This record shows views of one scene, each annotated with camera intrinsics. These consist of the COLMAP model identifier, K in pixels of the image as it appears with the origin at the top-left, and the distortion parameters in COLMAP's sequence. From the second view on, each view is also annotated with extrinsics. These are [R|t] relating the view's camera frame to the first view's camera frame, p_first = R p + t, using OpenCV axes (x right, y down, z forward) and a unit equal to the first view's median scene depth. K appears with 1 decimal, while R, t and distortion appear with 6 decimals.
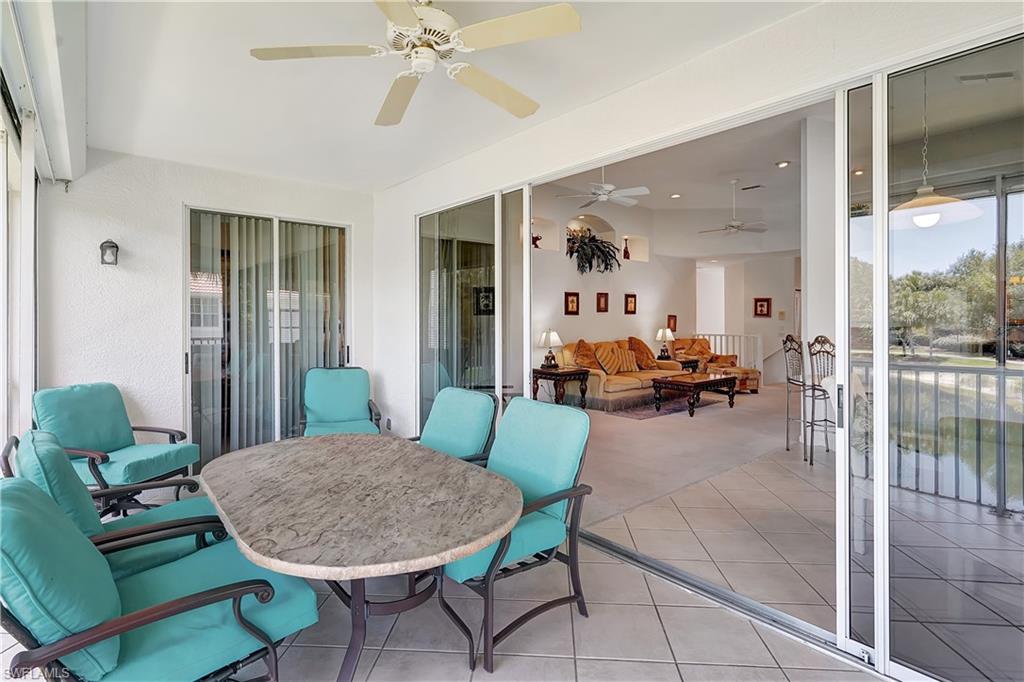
lens RADIAL K [[505.8, 0, 511.6], [0, 505.8, 315.8], [0, 0, 1]] dist [0.000878, 0.000139]
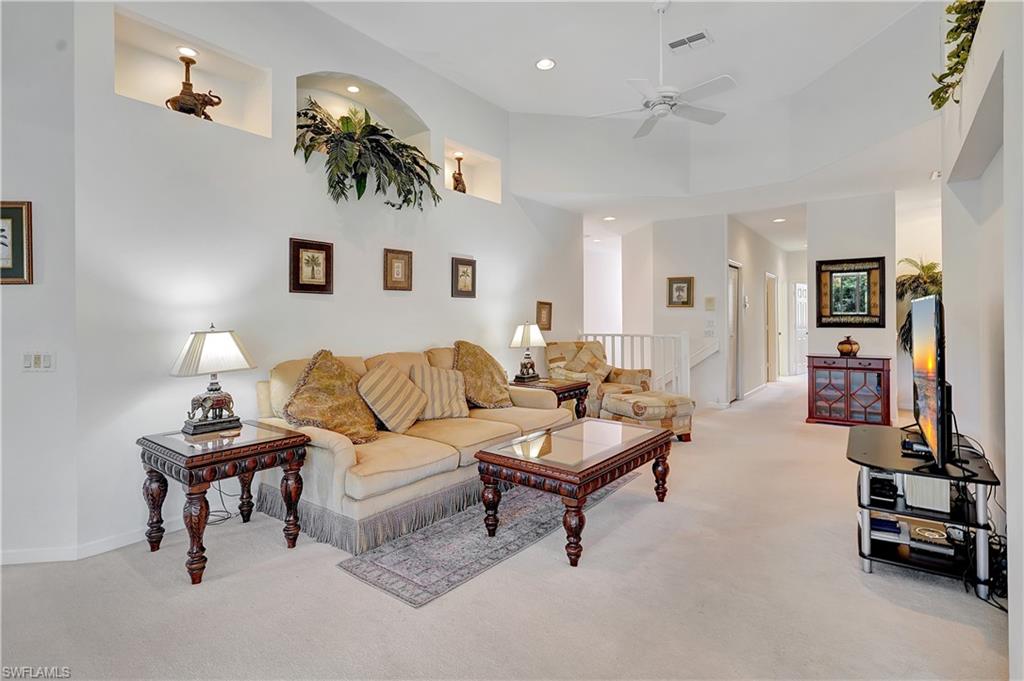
lens RADIAL K [[493.1, 0, 508.5], [0, 493.1, 307.6], [0, 0, 1]] dist [-0.003023, -0.000803]
pose [[0.979905, 0.002098, 0.199456, 0.180567], [0.001432, 0.999845, -0.017554, 0.016680], [-0.199462, 0.017487, 0.979750, 0.498096]]
